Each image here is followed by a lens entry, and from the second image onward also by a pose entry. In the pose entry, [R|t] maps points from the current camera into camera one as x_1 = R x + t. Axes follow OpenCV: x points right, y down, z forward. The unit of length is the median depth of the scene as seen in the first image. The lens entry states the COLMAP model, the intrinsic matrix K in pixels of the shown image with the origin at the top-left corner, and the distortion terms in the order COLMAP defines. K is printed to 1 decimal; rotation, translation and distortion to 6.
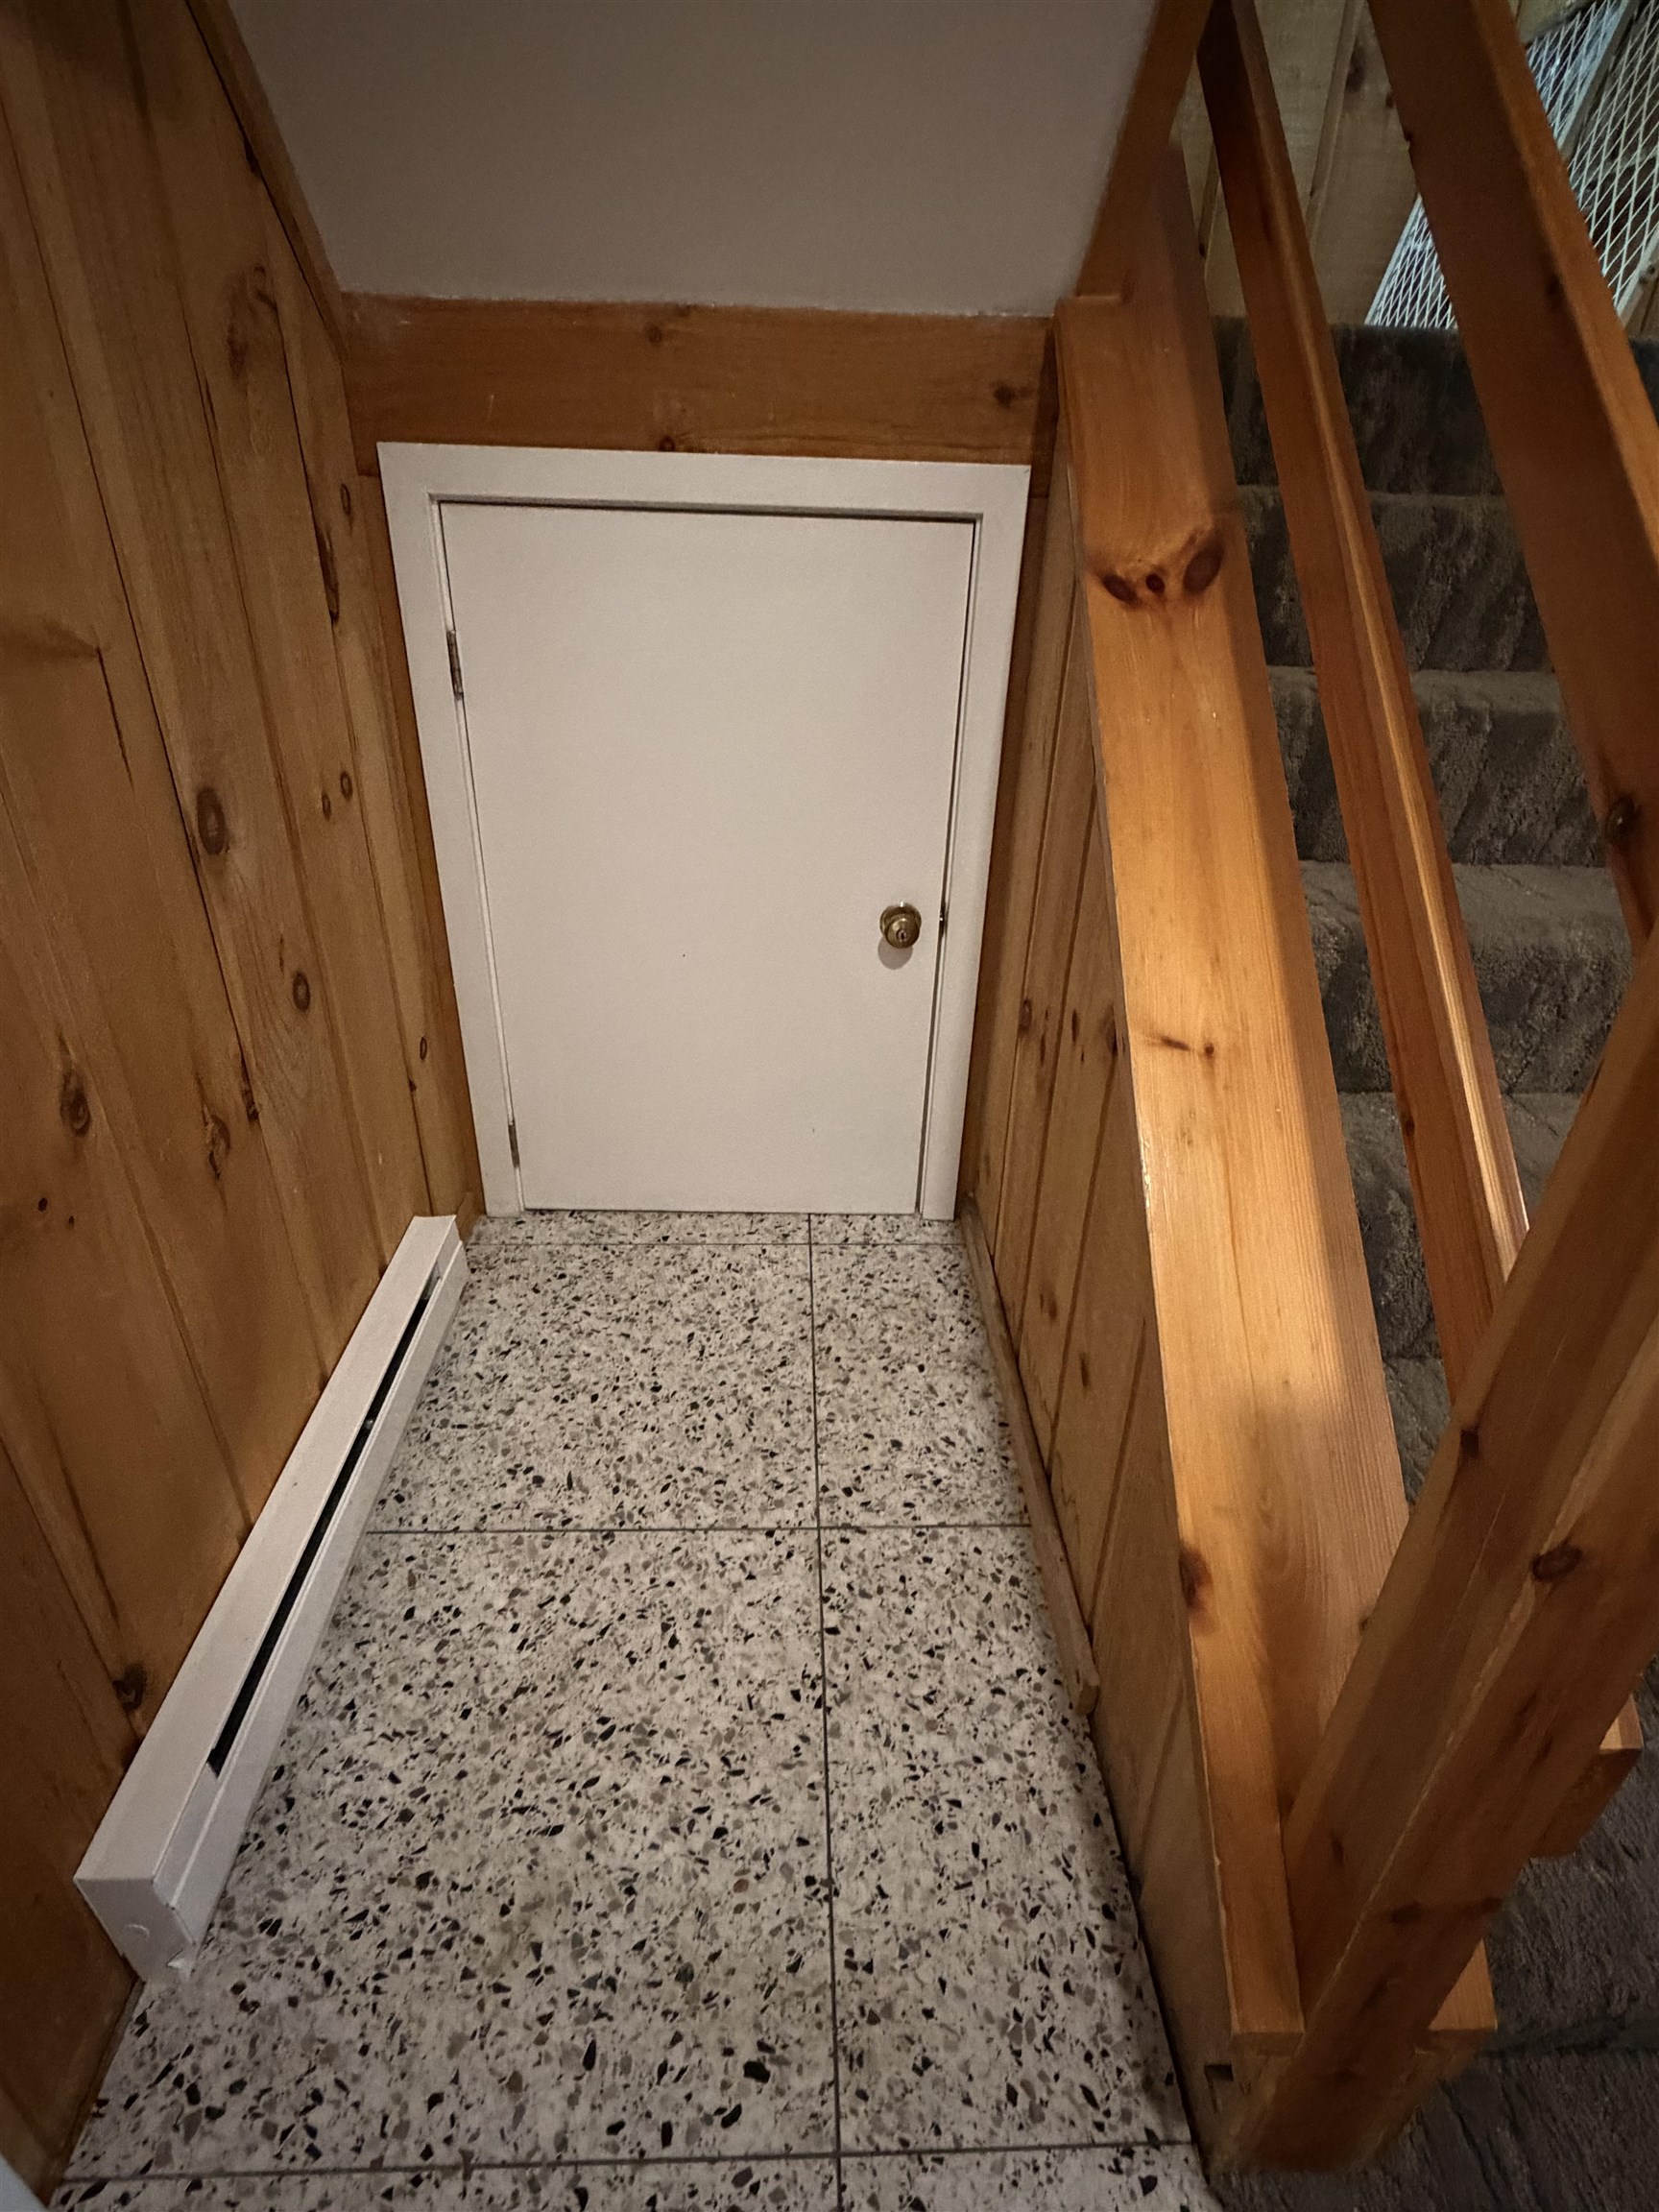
lens RADIAL K [[1117.7, 0, 833.8], [0, 1117.7, 1109.3], [0, 0, 1]] dist [-0.000751, 0.000627]
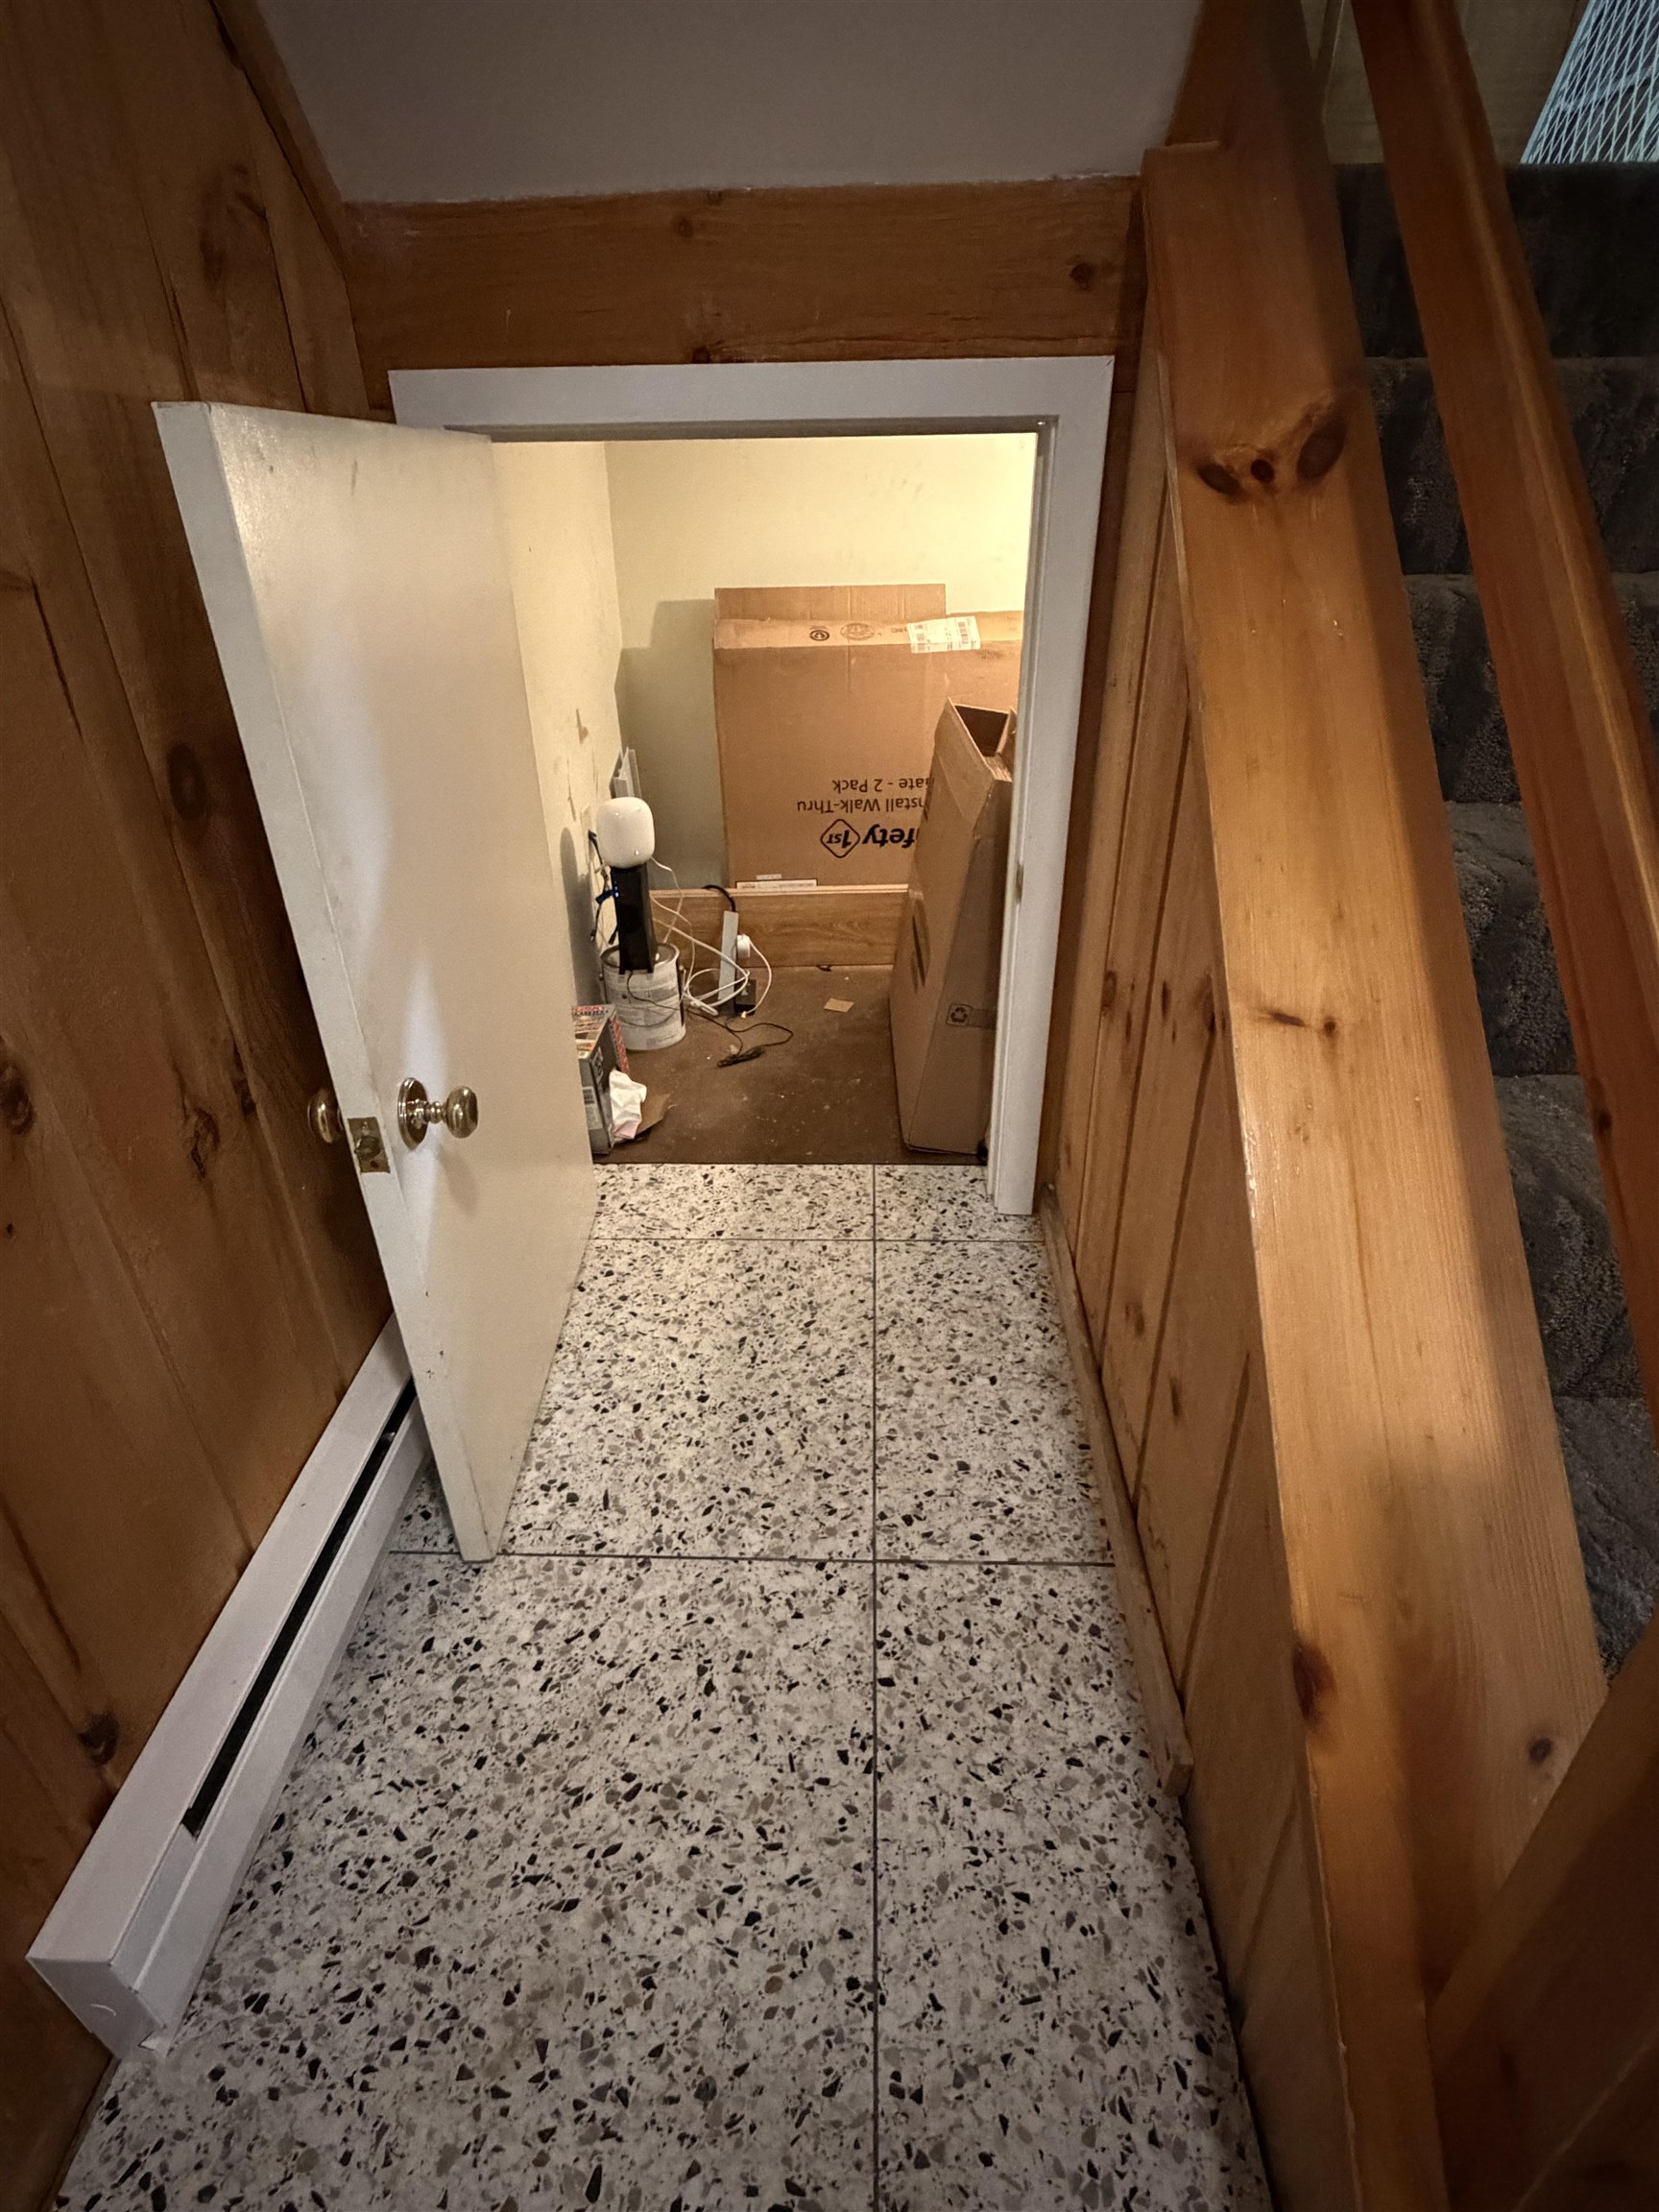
lens RADIAL K [[1117.7, 0, 828.0], [0, 1117.7, 1108.9], [0, 0, 1]] dist [-0.000751, 0.000627]
pose [[0.996380, -0.002687, -0.084971, 0.032316], [0.004121, 0.999852, 0.016712, -0.006361], [0.084914, -0.017002, 0.996243, 0.127835]]
